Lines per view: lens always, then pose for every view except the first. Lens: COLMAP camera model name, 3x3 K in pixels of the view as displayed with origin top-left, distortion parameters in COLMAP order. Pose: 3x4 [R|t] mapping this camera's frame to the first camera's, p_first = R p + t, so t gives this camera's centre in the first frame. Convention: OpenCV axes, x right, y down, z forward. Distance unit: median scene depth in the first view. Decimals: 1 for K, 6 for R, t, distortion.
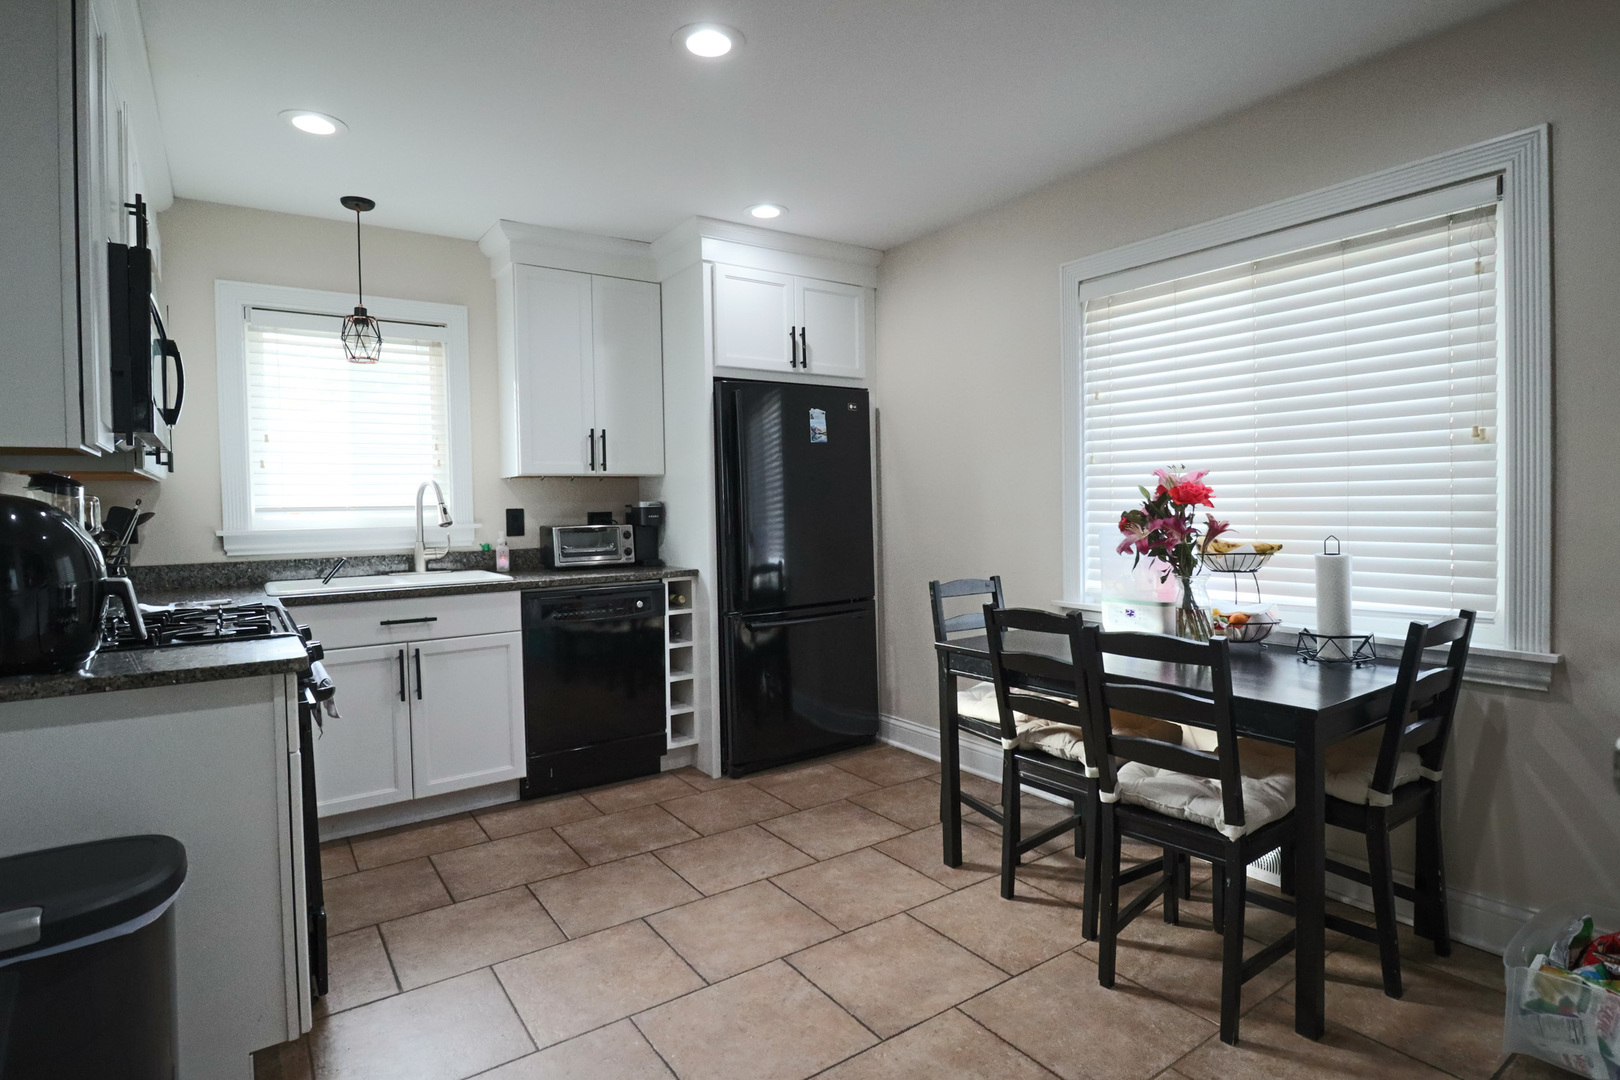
lens RADIAL K [[846.7, 0, 803.0], [0, 846.7, 532.3], [0, 0, 1]] dist [0.006790, -0.000397]
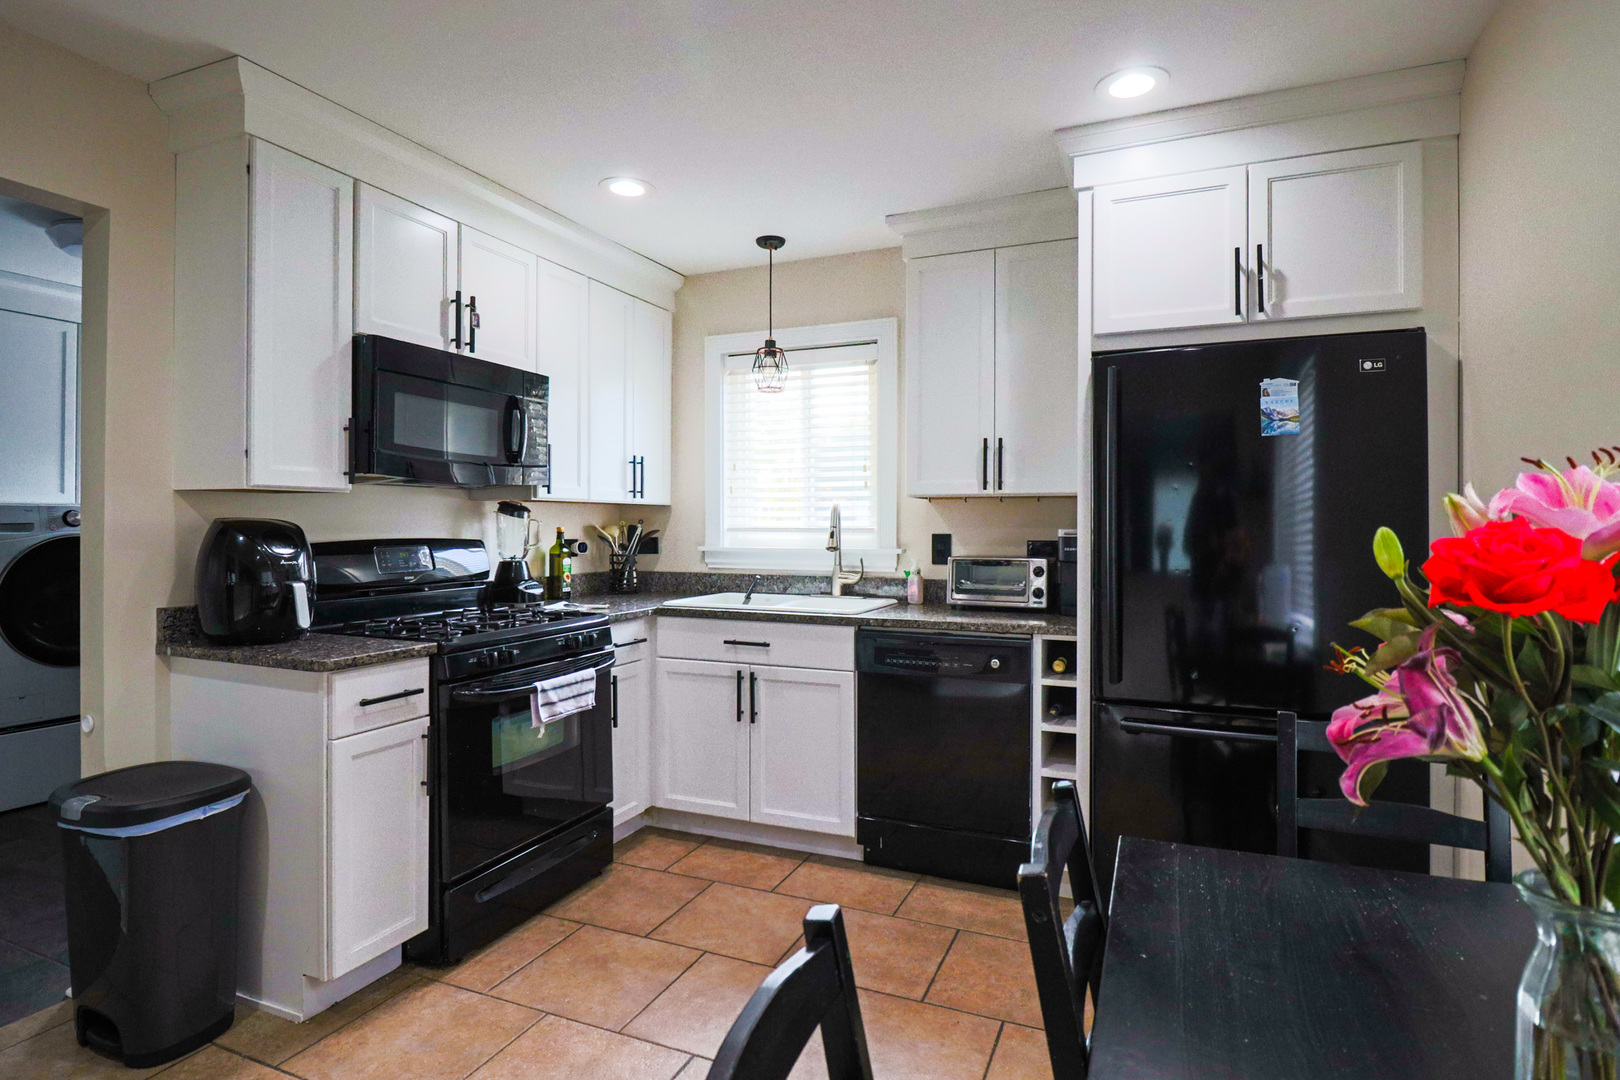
lens RADIAL K [[846.7, 0, 804.5], [0, 846.7, 528.5], [0, 0, 1]] dist [0.006790, -0.000397]
pose [[0.534305, 0.024230, -0.844945, 0.381212], [-0.039147, 0.999226, 0.003899, -0.035469], [0.844385, 0.030994, 0.534839, 0.462850]]
